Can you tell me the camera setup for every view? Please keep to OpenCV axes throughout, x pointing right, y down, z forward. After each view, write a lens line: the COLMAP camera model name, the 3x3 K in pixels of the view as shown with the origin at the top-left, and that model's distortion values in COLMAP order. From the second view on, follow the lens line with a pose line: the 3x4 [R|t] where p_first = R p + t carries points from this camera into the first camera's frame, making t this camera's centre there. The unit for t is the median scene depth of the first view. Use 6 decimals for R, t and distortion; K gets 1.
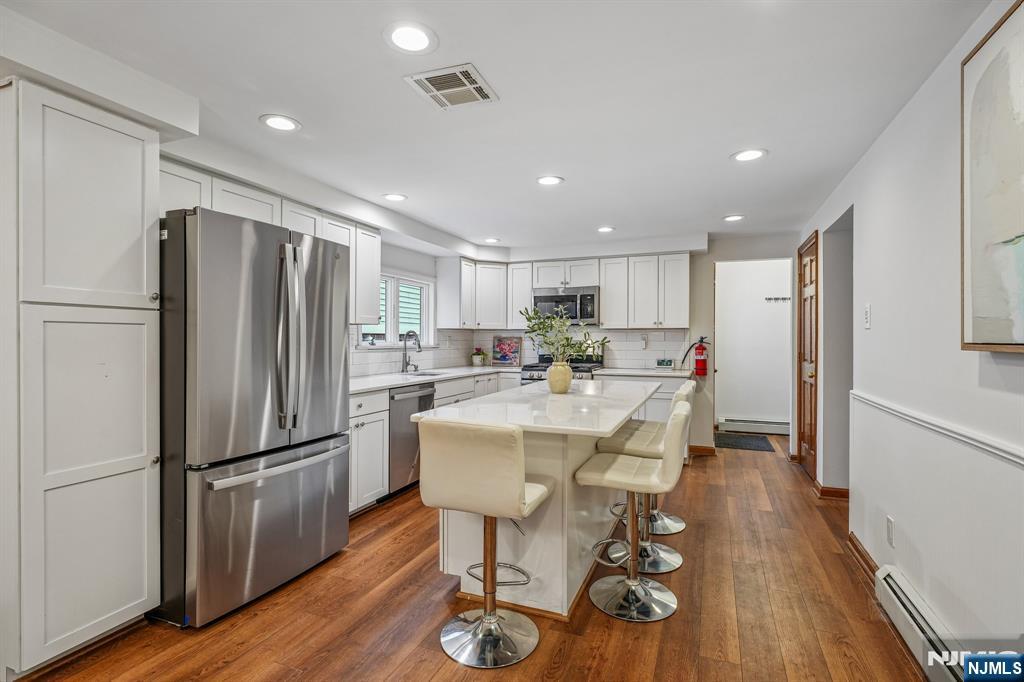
lens RADIAL K [[491.1, 0, 511.1], [0, 491.1, 338.8], [0, 0, 1]] dist [0.002448, 0.000104]
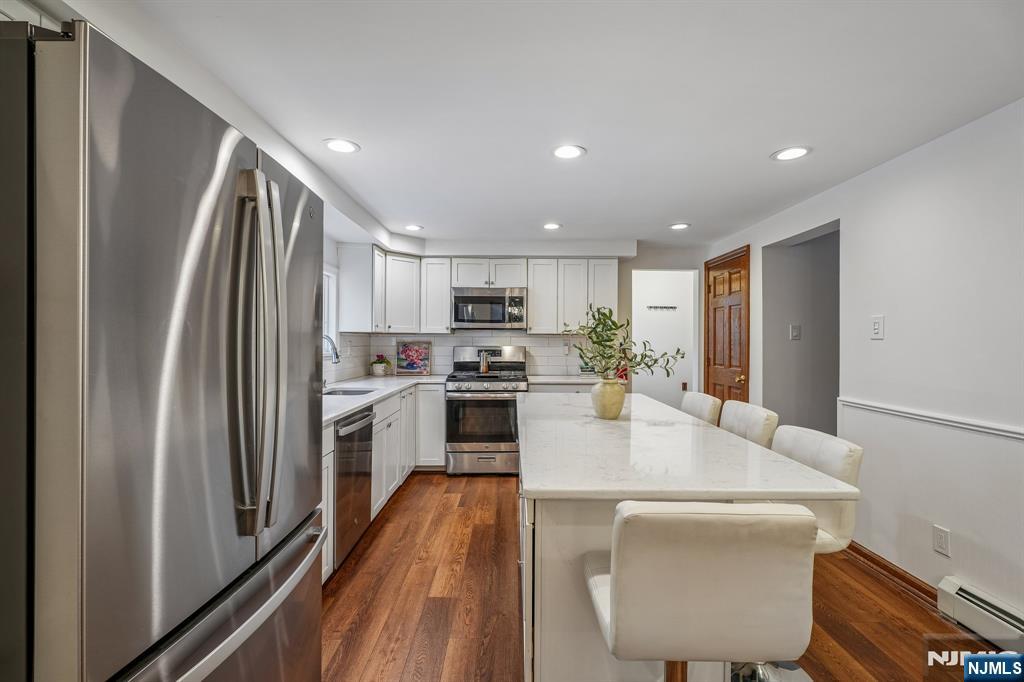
lens RADIAL K [[456.9, 0, 512.0], [0, 456.9, 341.0], [0, 0, 1]] dist [-0.002022, -0.000340]
pose [[0.925078, 0.001148, 0.379775, -0.173867], [-0.001969, 0.999996, 0.001775, -0.008013], [-0.379772, -0.002390, 0.925077, 0.205789]]
